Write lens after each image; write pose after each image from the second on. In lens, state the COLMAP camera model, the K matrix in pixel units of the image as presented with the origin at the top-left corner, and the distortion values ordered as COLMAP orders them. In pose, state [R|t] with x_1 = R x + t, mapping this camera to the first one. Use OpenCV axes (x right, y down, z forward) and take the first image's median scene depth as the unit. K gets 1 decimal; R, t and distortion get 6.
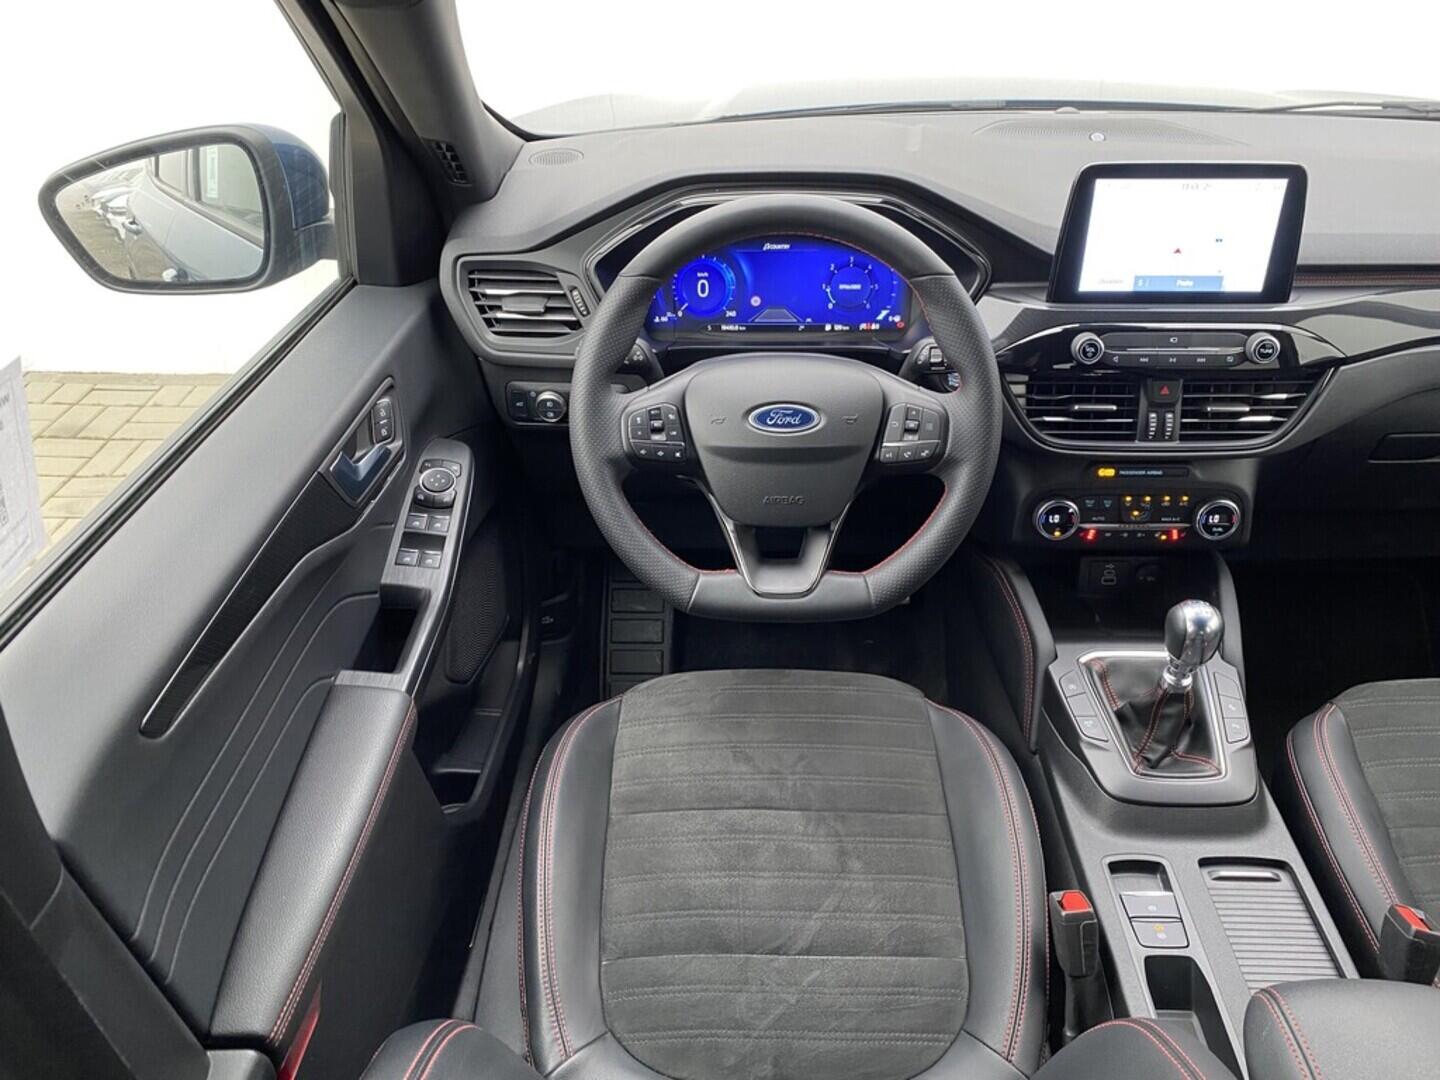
lens RADIAL K [[1112.8, 0, 720.0], [0, 1112.8, 540.0], [0, 0, 1]] dist [0.094929, -0.191825]
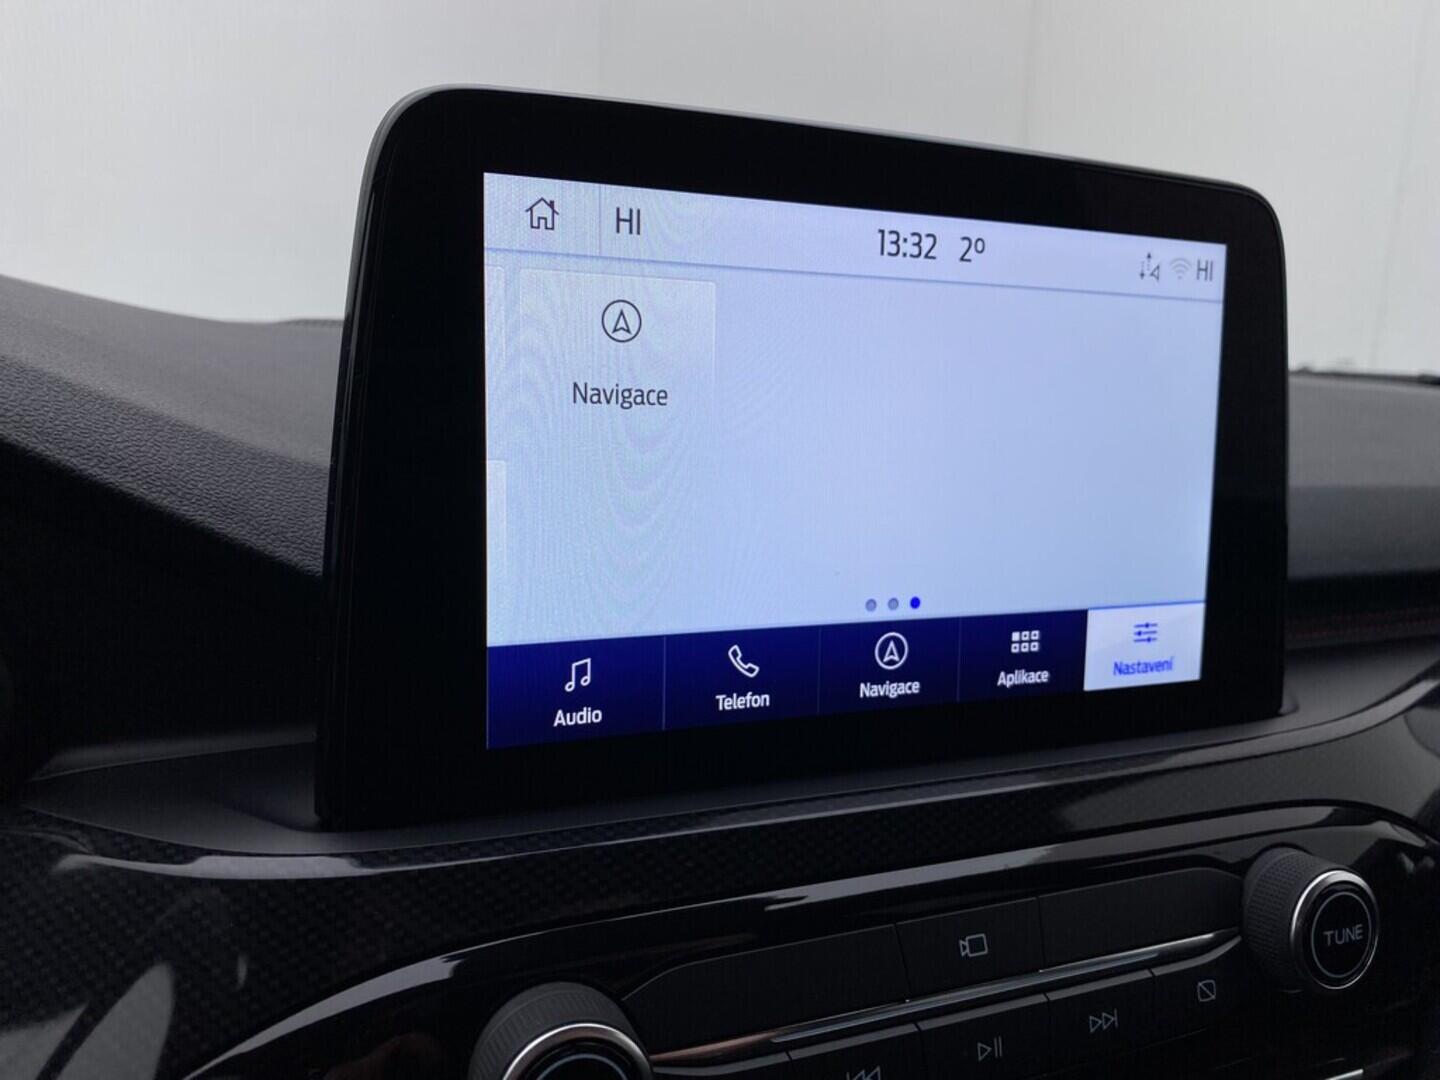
lens RADIAL K [[1092.3, 0, 726.3], [0, 1092.3, 540.3], [0, 0, 1]] dist [0.010630, -0.001849]
pose [[0.916840, -0.030398, 0.398095, 0.280416], [0.178253, 0.923370, -0.340021, -0.181937], [-0.357253, 0.382707, 0.852001, 0.802274]]
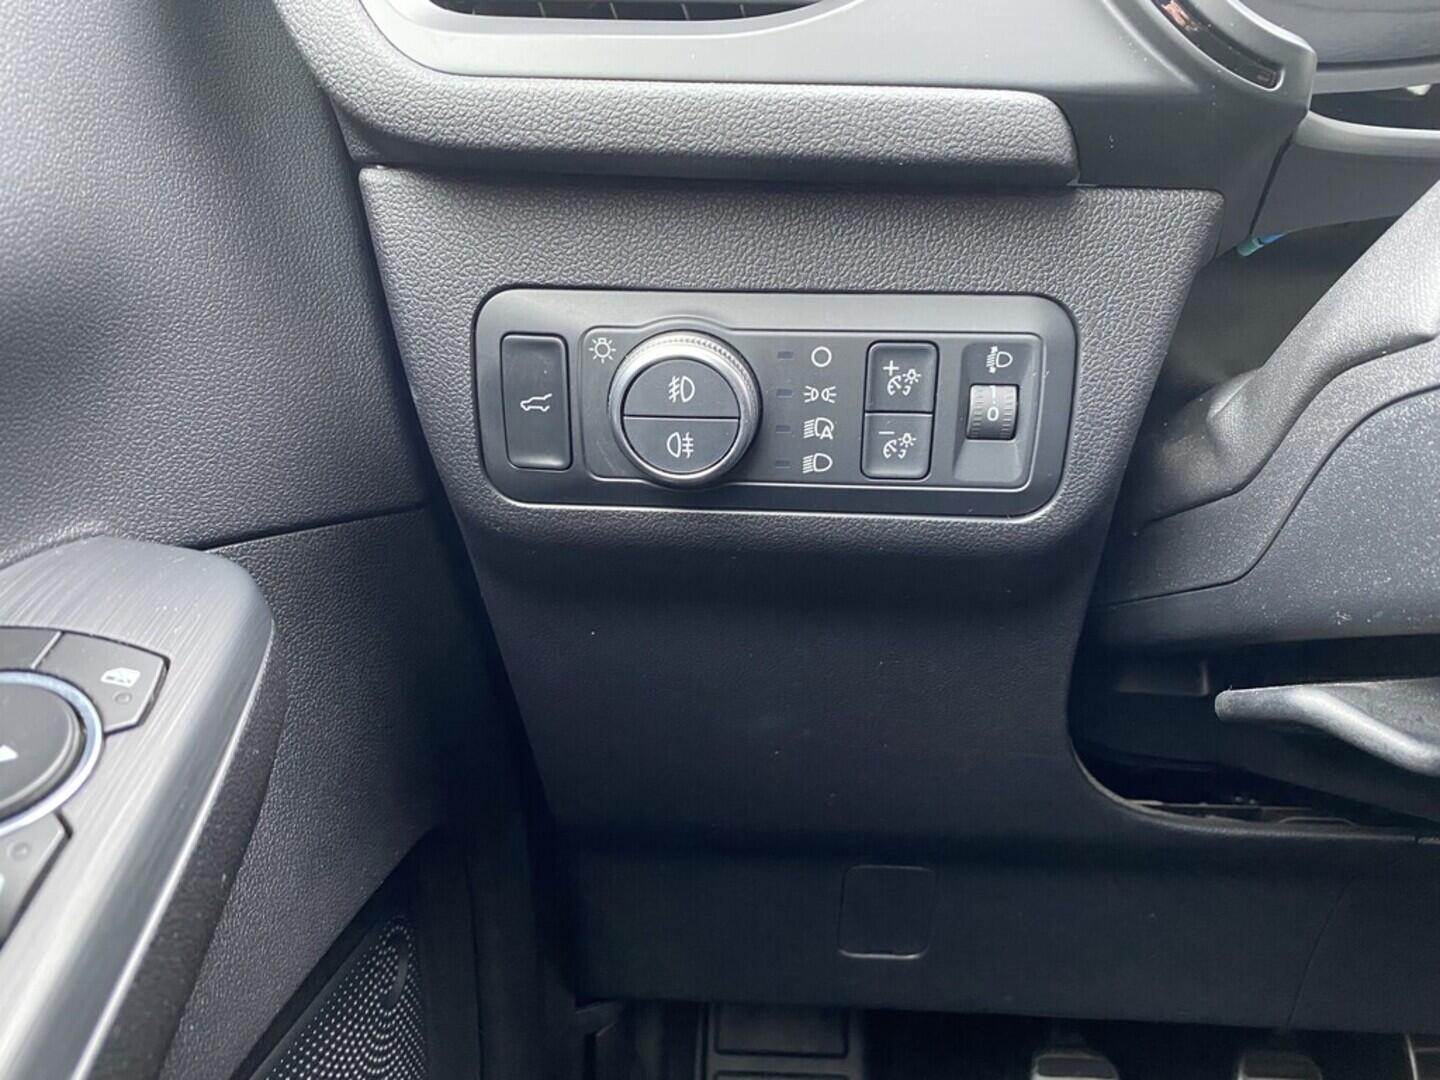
lens RADIAL K [[1115.4, 0, 722.4], [0, 1115.4, 542.9], [0, 0, 1]] dist [0.065376, -0.086860]
pose [[0.999703, 0.024223, 0.002836, -0.157665], [-0.022534, 0.961895, -0.272487, -0.042661], [-0.009328, 0.272342, 0.962155, 0.877584]]
